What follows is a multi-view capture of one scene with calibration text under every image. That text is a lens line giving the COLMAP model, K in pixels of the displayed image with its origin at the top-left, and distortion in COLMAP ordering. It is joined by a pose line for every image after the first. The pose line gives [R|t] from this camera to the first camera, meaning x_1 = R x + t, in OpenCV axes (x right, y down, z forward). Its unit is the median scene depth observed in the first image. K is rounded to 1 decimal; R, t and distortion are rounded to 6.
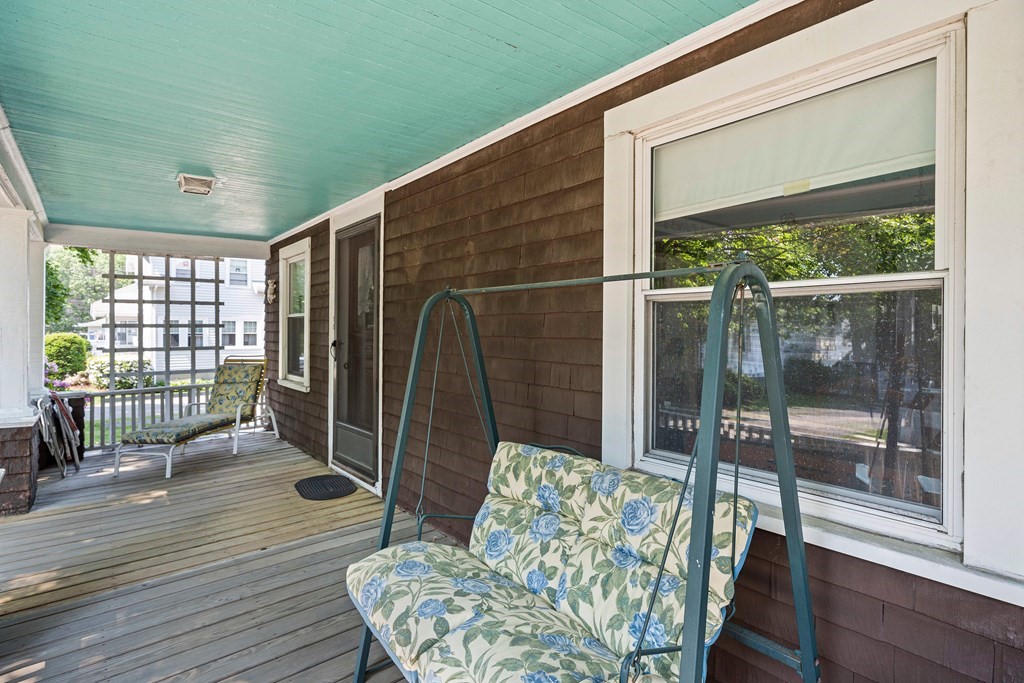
lens RADIAL K [[507.7, 0, 511.0], [0, 507.7, 327.9], [0, 0, 1]] dist [-0.000986, -0.000022]
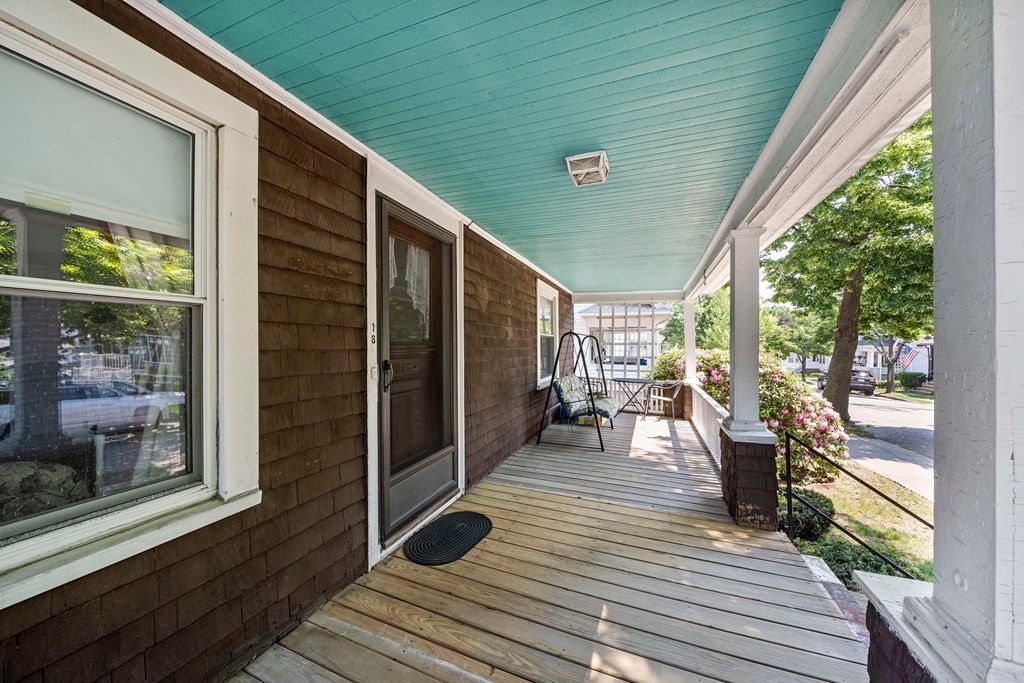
lens RADIAL K [[355.9, 0, 514.2], [0, 355.9, 344.0], [0, 0, 1]] dist [-0.000944, -0.000071]
pose [[-0.495599, 0.006387, 0.868528, -1.141996], [0.006008, 0.999974, -0.003925, 0.006950], [-0.868530, 0.003273, -0.495625, 1.489135]]
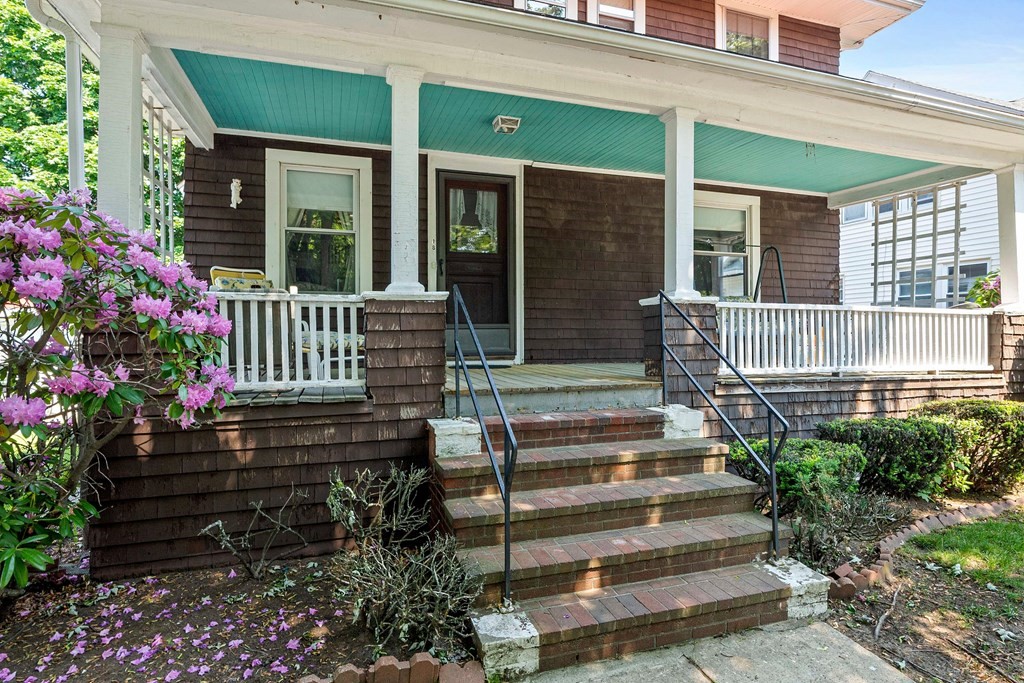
lens RADIAL K [[530.1, 0, 511.3], [0, 530.1, 328.2], [0, 0, 1]] dist [-0.001230, -0.000083]
pose [[0.359611, 0.004662, 0.933090, -2.017467], [0.001210, 0.999984, -0.005462, 0.270216], [-0.933101, 0.003093, 0.359600, 0.529031]]
